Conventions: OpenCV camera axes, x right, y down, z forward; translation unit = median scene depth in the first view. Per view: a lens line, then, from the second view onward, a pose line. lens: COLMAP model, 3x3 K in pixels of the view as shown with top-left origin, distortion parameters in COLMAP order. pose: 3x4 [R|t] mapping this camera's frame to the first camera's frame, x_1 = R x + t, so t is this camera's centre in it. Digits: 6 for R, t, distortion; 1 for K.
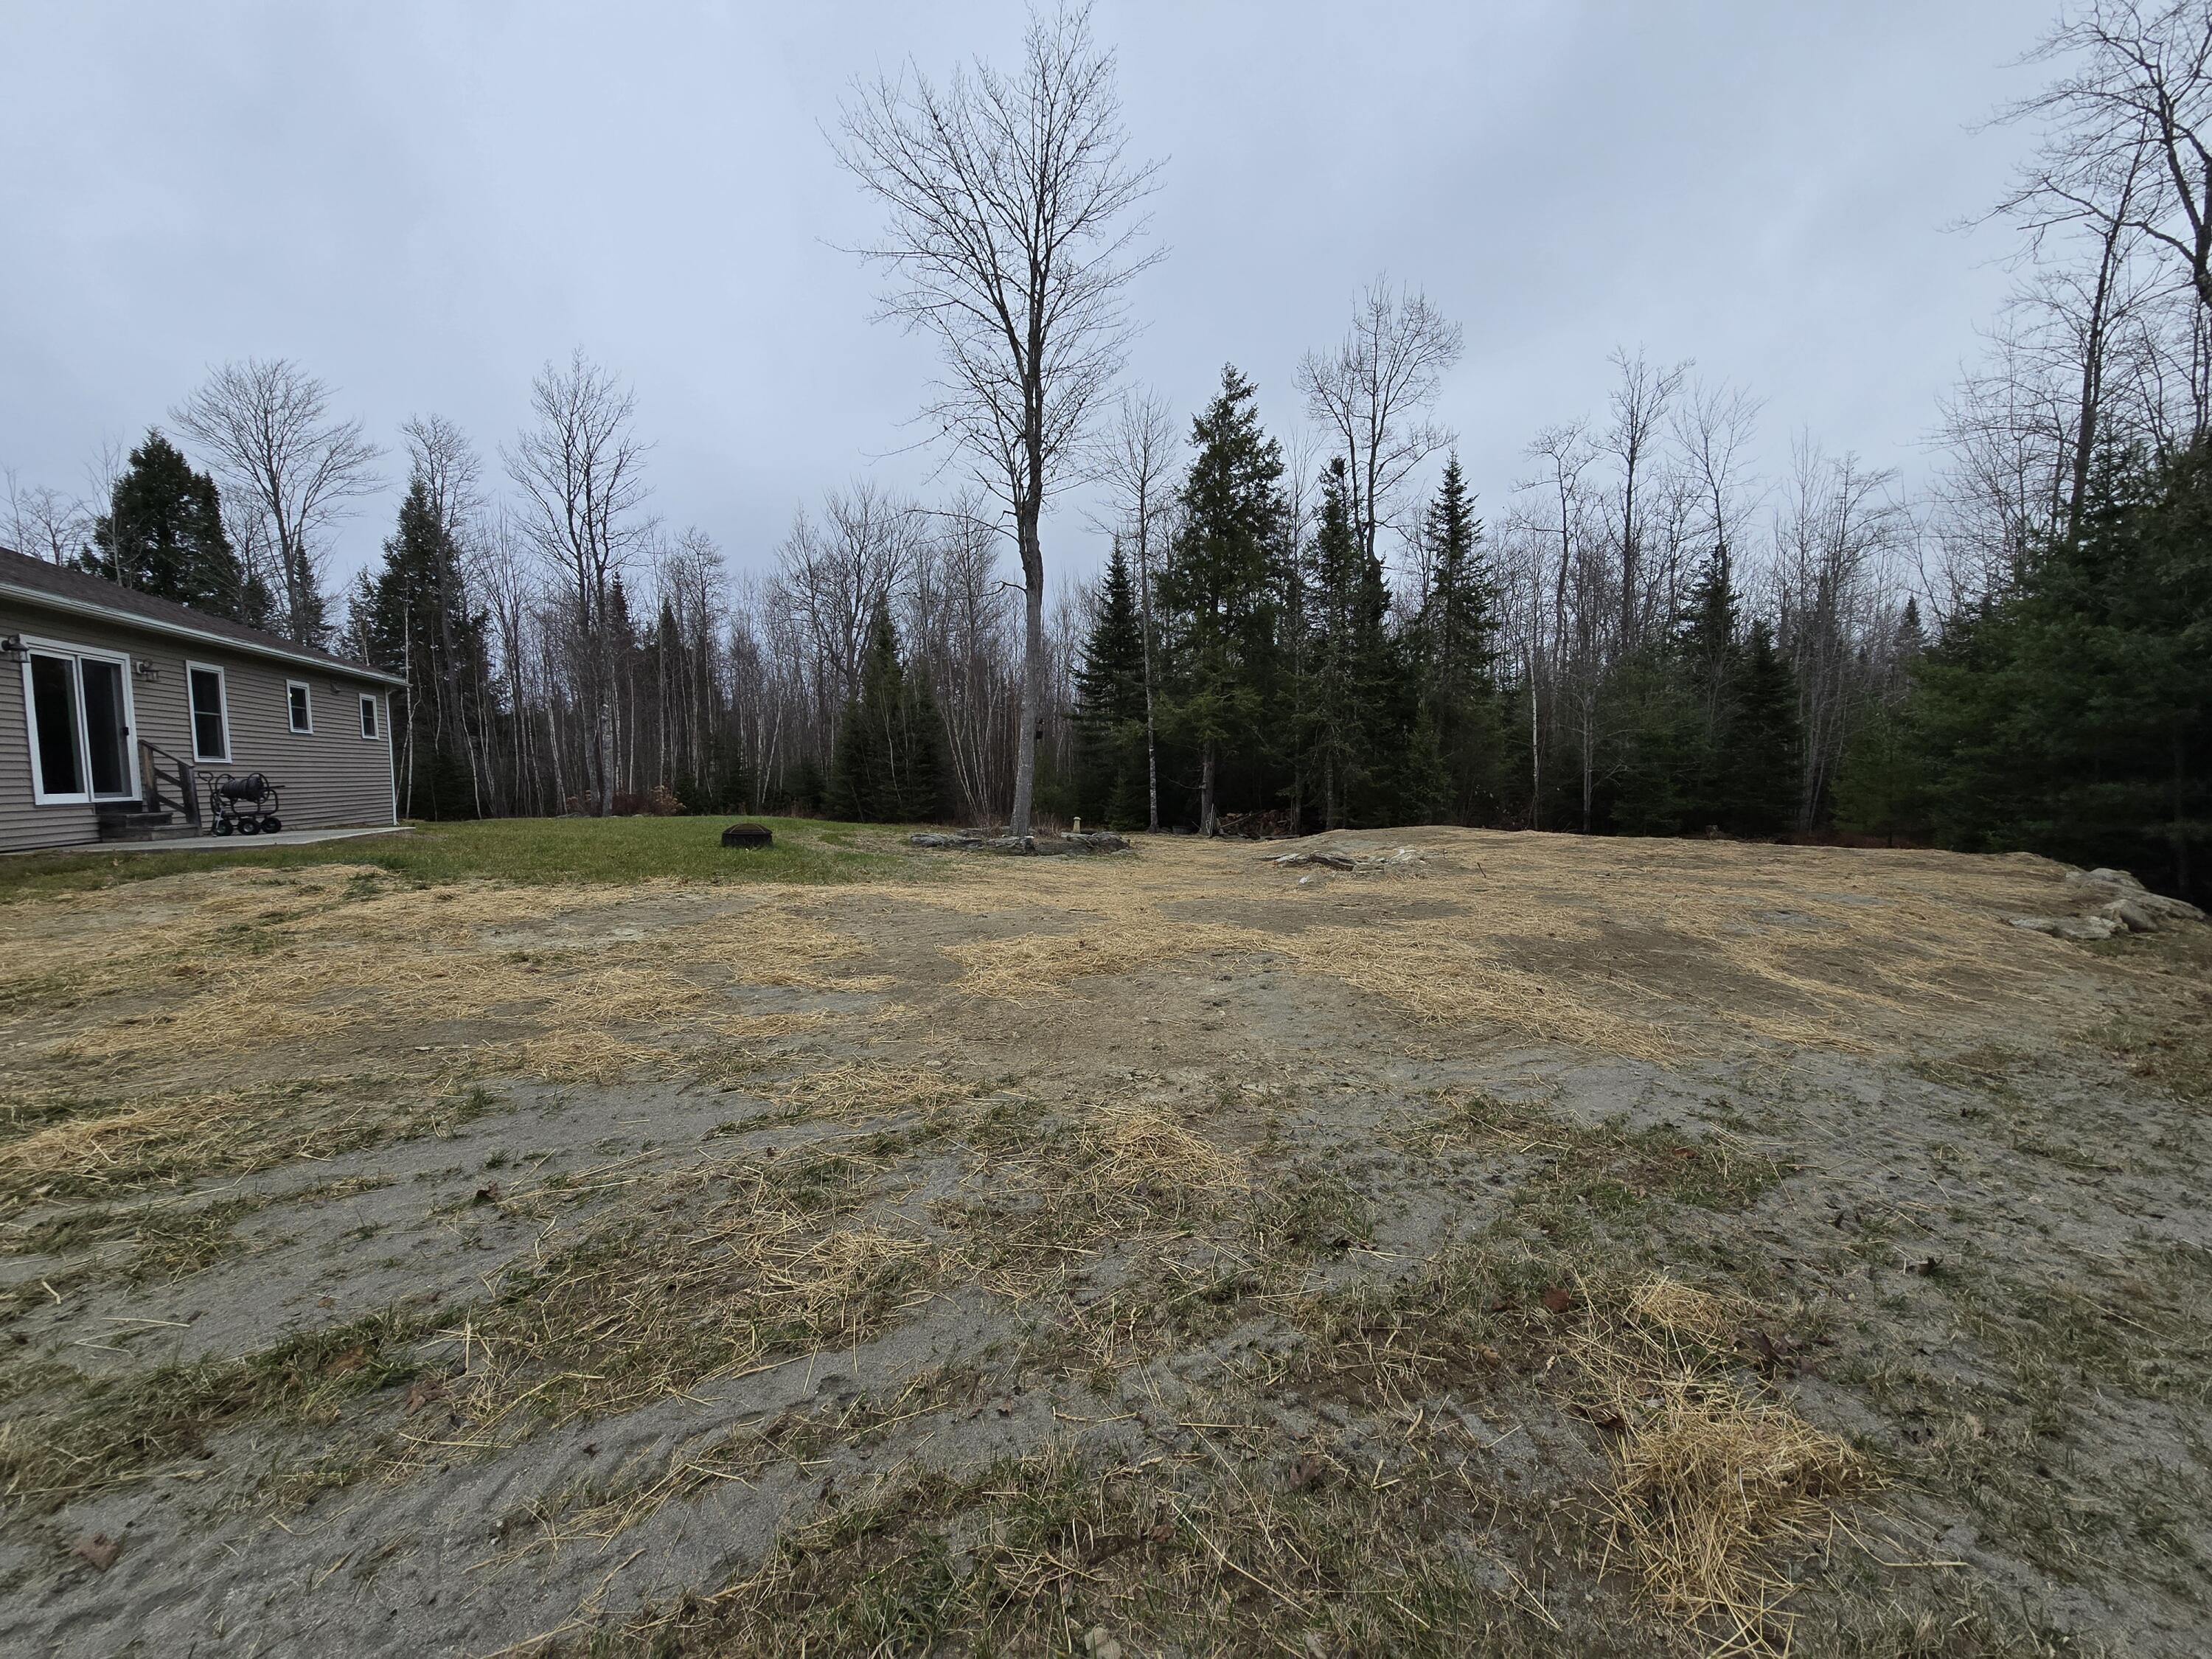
lens RADIAL K [[892.1, 0, 1110.8], [0, 892.1, 829.4], [0, 0, 1]] dist [-0.001150, 0.001733]
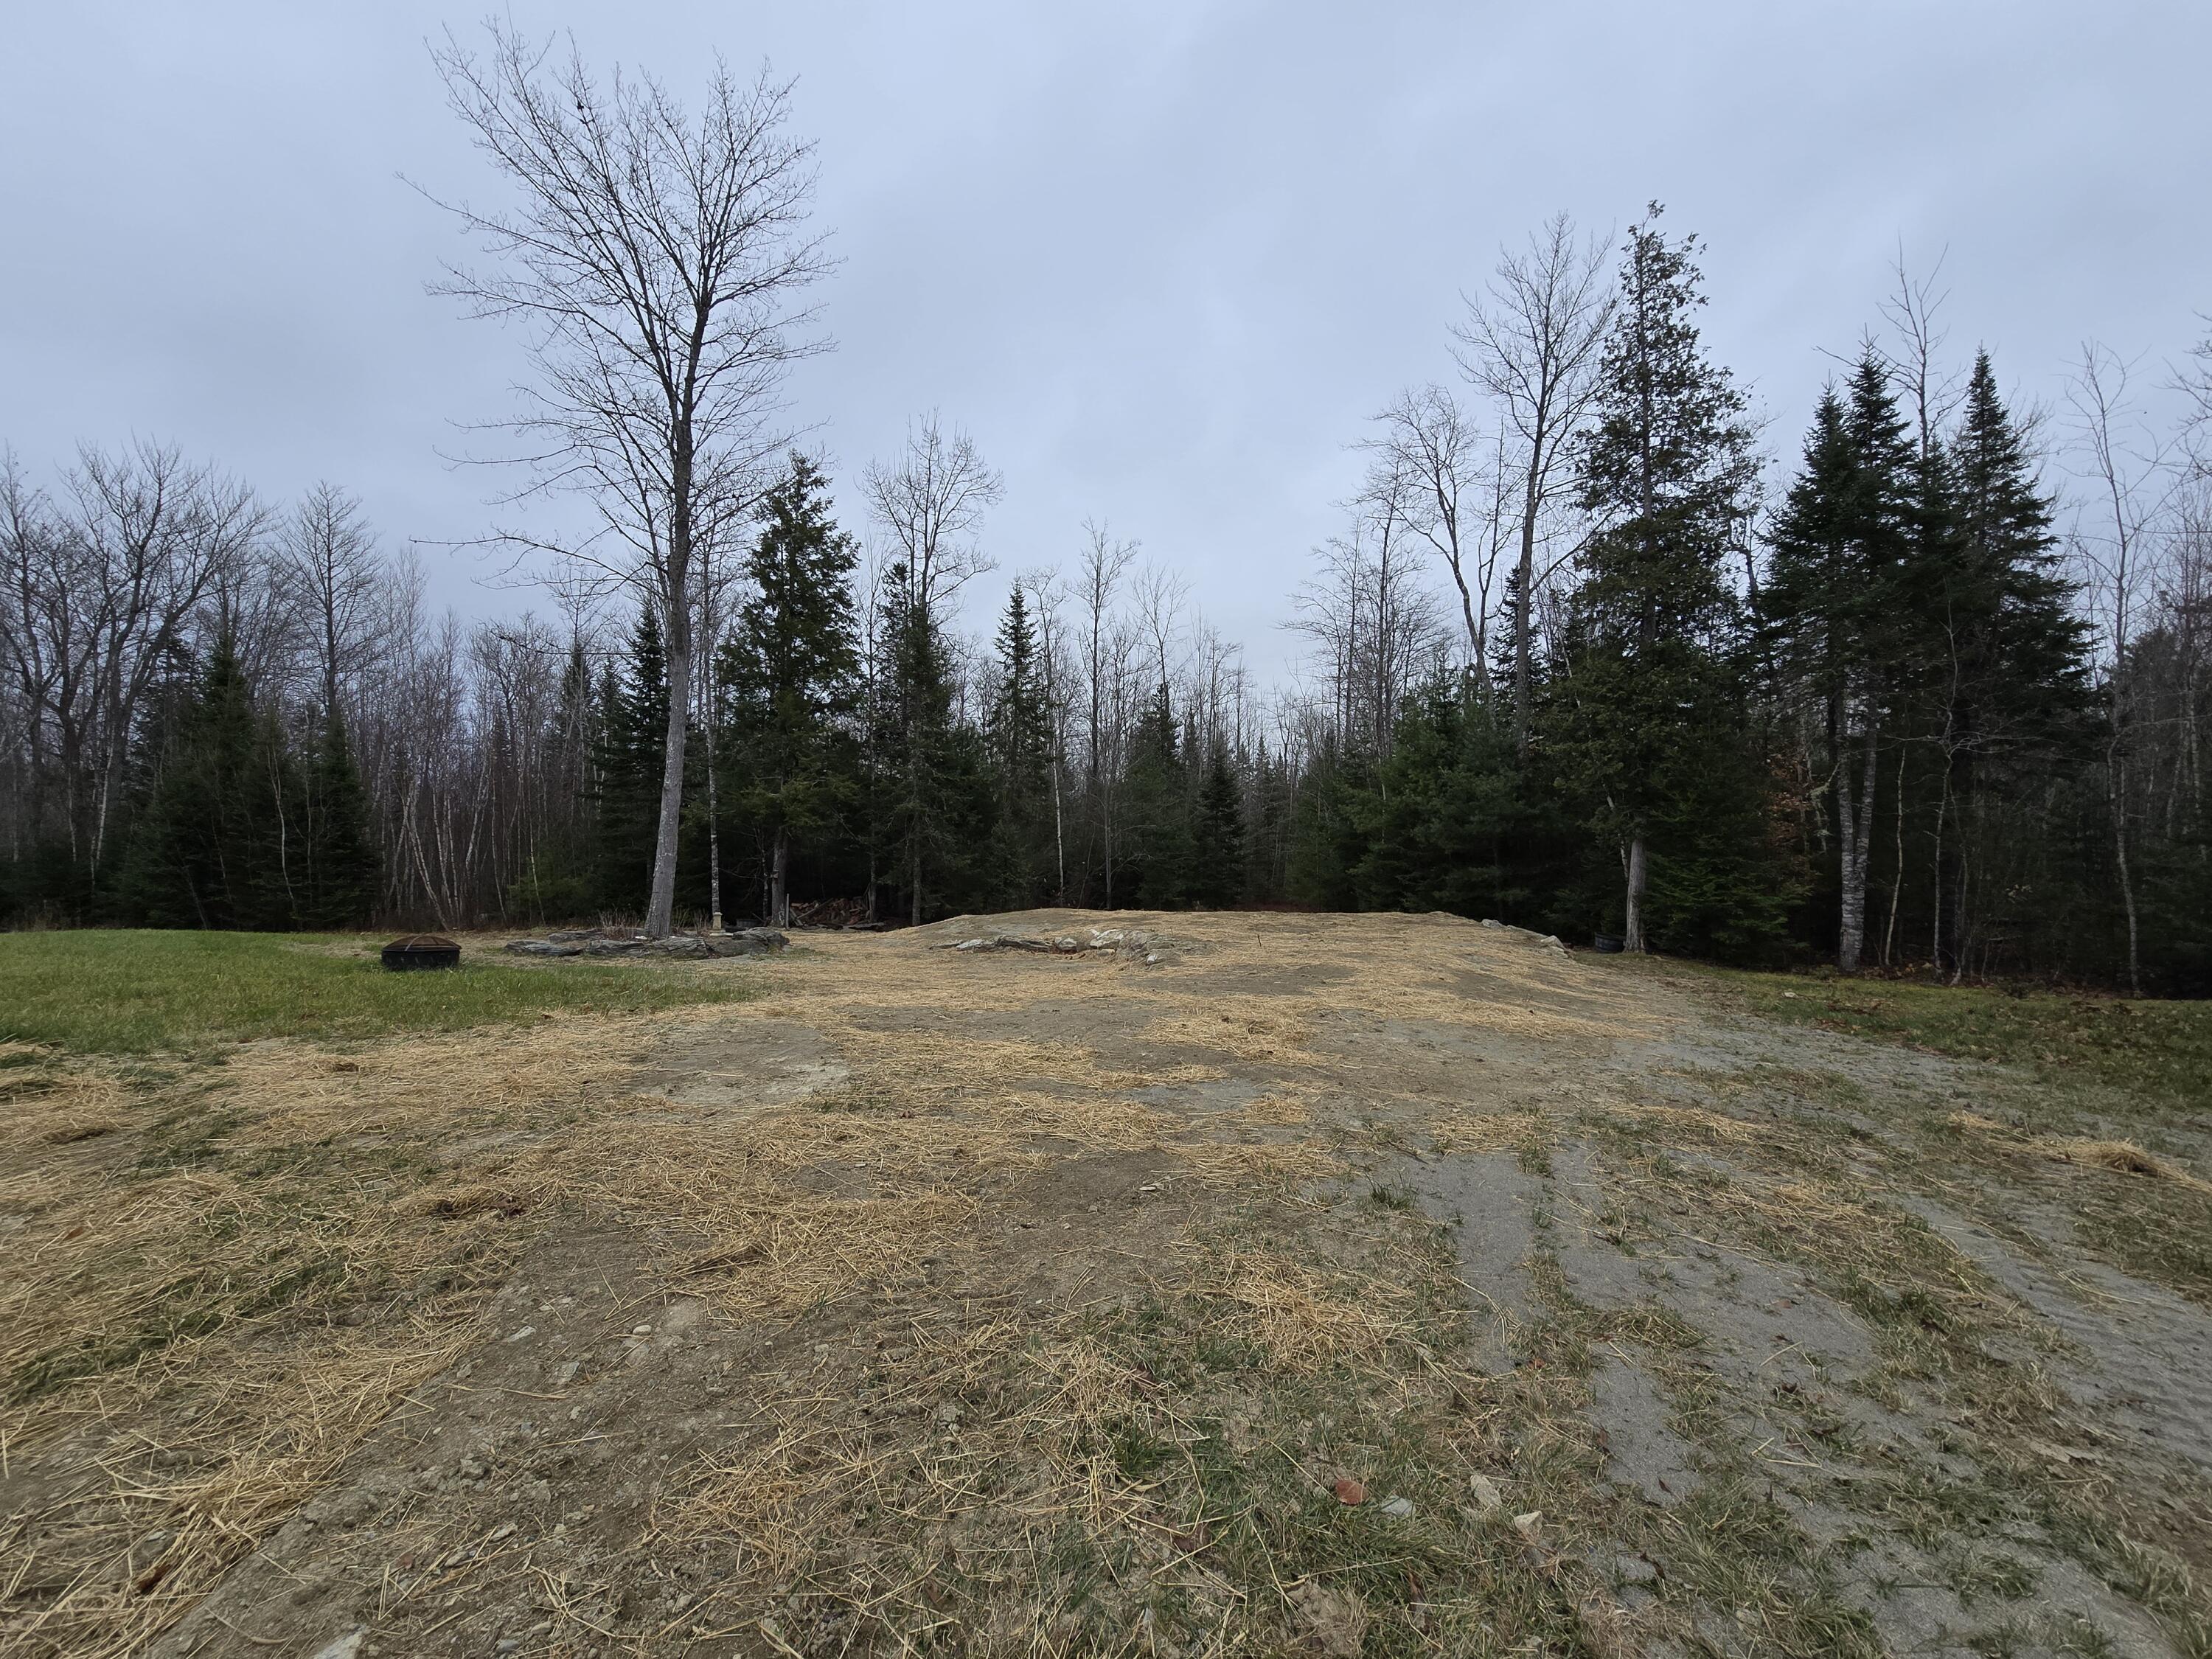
lens RADIAL K [[892.1, 0, 1114.2], [0, 892.1, 830.1], [0, 0, 1]] dist [-0.001150, 0.001733]
pose [[0.795964, 0.018581, 0.605059, -0.183188], [0.039113, 0.995862, -0.082036, -0.004884], [-0.604079, 0.088963, 0.791943, 0.039974]]
